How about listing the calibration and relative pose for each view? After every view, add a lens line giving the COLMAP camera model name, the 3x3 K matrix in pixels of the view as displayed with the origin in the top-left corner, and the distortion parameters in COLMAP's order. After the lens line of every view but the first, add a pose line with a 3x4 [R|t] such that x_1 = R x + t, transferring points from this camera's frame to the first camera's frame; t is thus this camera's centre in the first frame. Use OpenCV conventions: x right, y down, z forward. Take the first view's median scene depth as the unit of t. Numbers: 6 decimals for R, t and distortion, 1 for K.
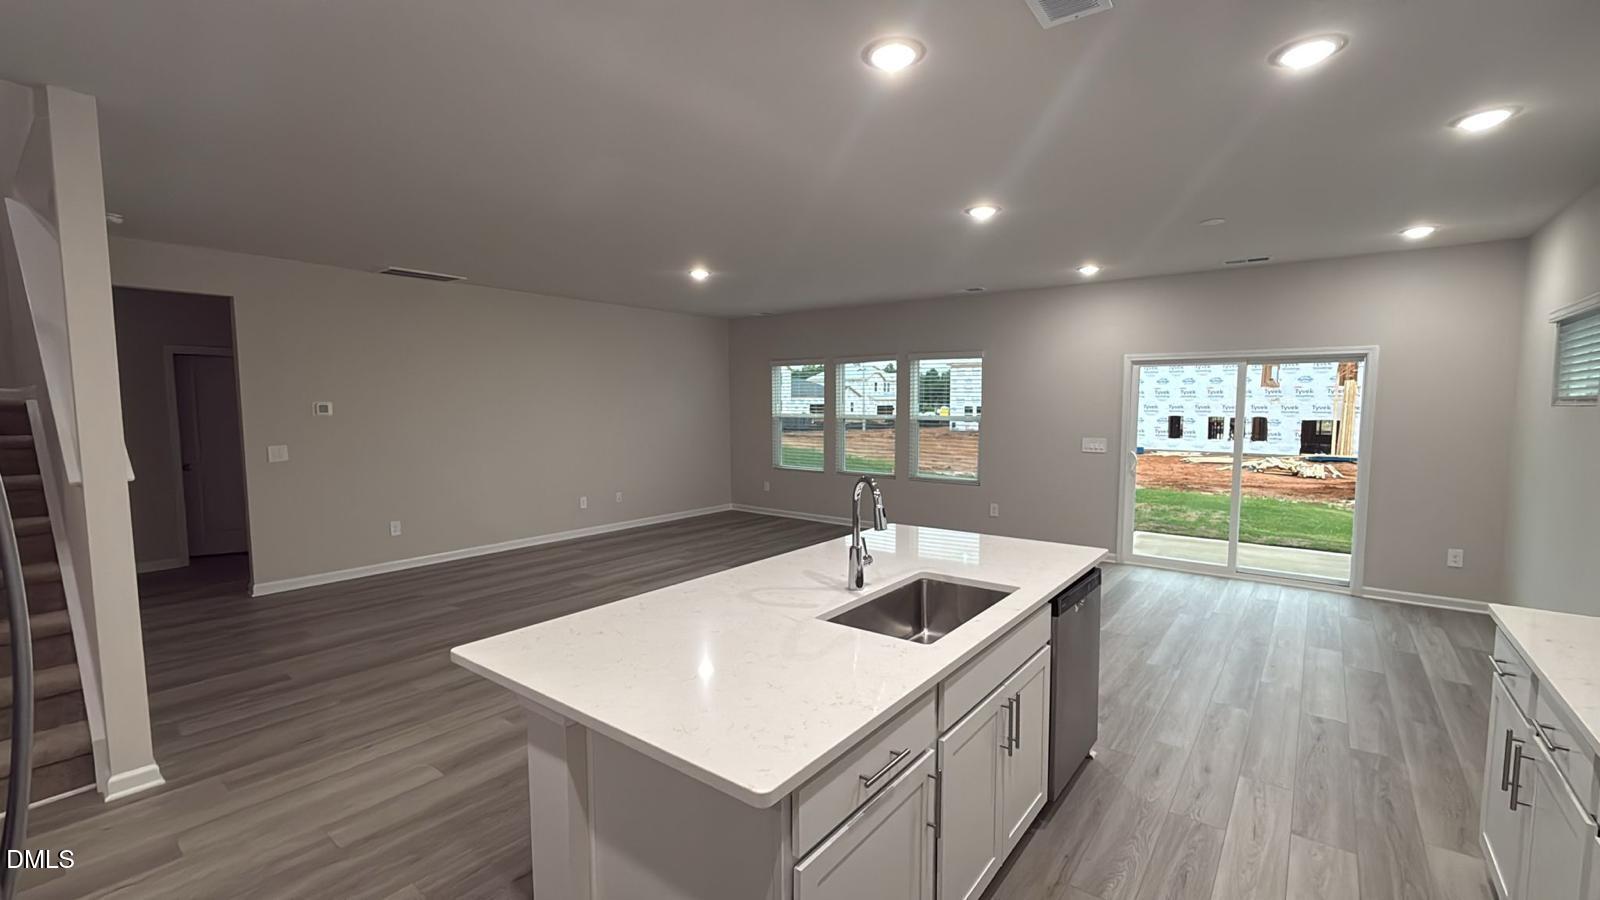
lens RADIAL K [[667.7, 0, 800.7], [0, 667.7, 455.9], [0, 0, 1]] dist [0.000854, -0.000185]
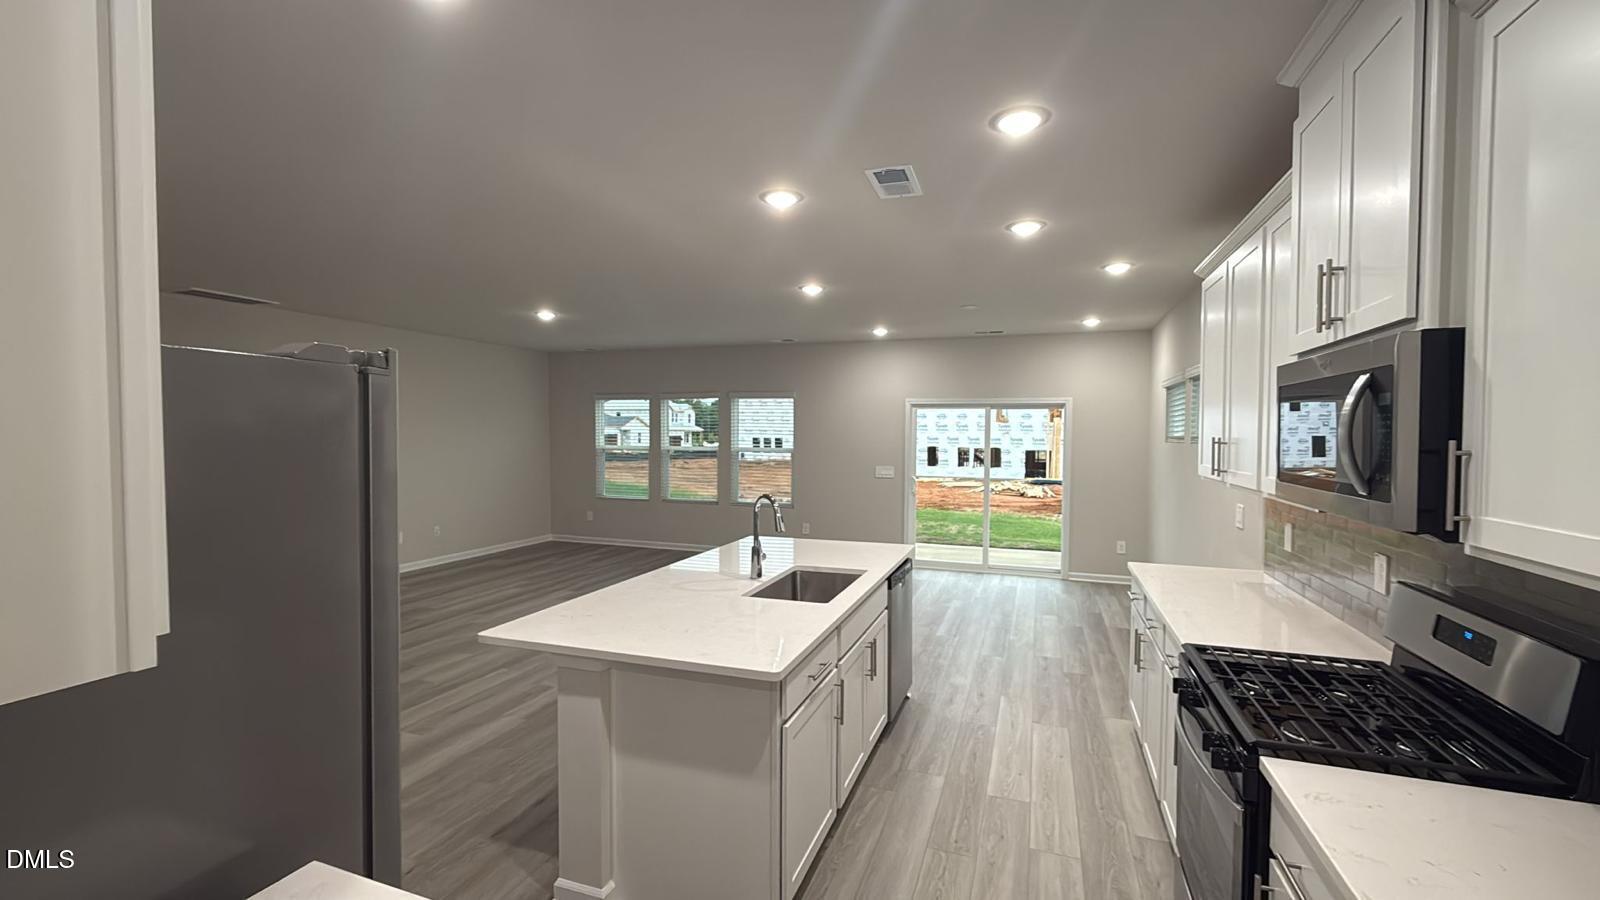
lens RADIAL K [[667.7, 0, 800.7], [0, 667.7, 455.9], [0, 0, 1]] dist [0.000854, -0.000185]
pose [[0.949469, -0.004067, 0.313834, -0.108714], [0.018264, 0.998938, -0.042312, 0.004751], [-0.313328, 0.045906, 0.948535, -0.136746]]
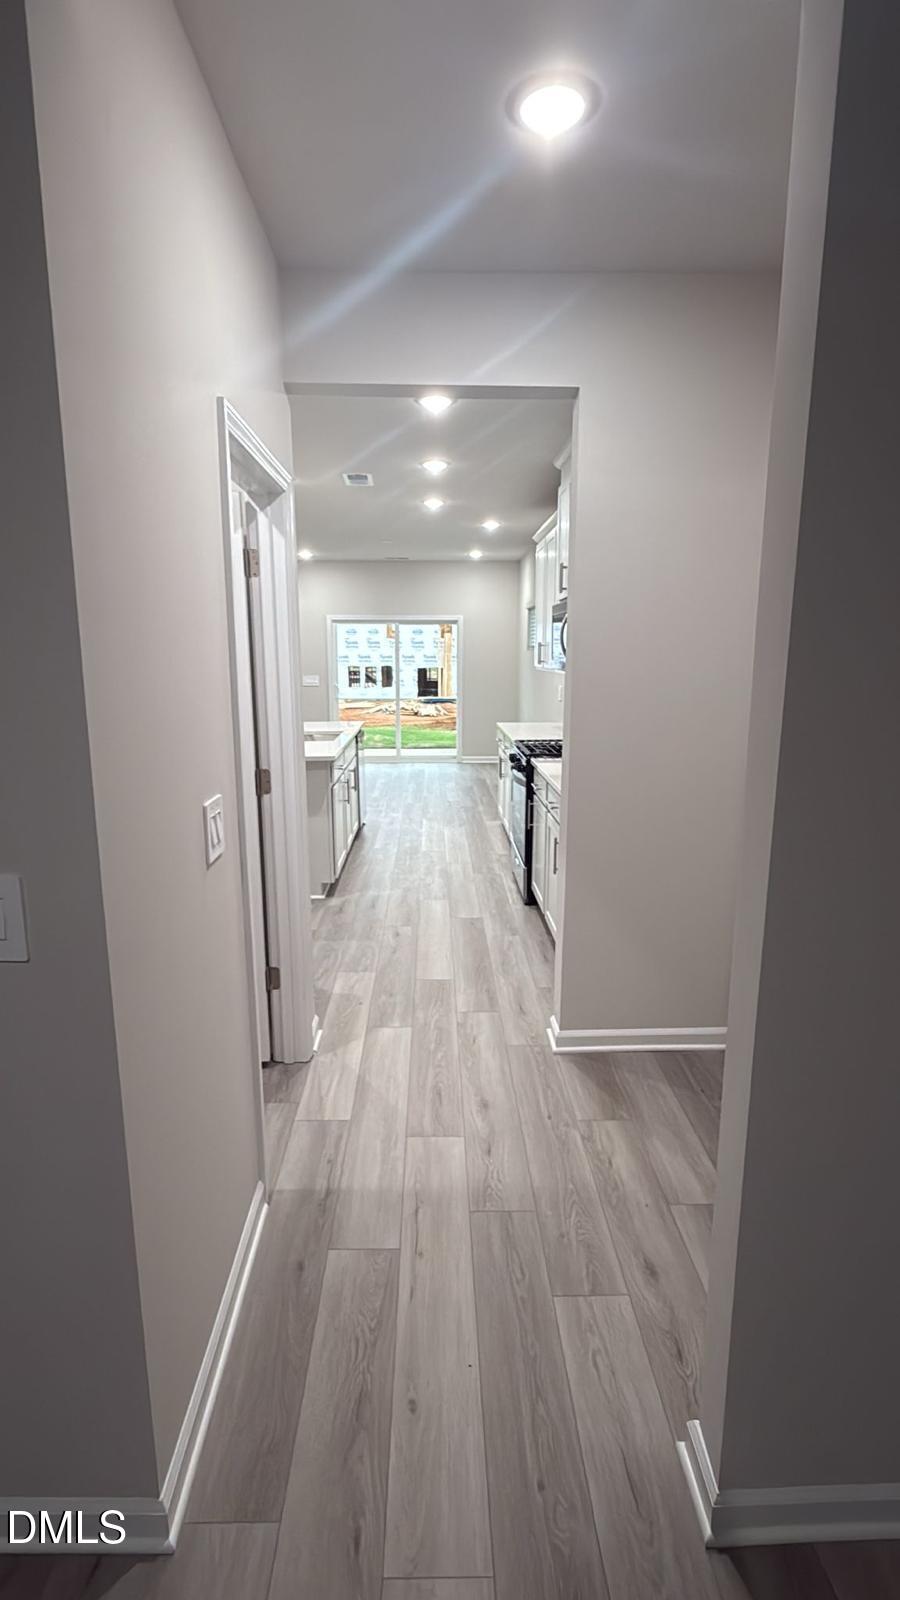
lens RADIAL K [[766.7, 0, 450.0], [0, 766.7, 800.0], [0, 0, 1]] dist [0.001212, -0.000003]
pose [[0.771531, -0.120233, 0.624727, -0.433049], [0.051717, 0.990582, 0.126775, 0.051059], [-0.634086, -0.065501, 0.770483, -0.511912]]
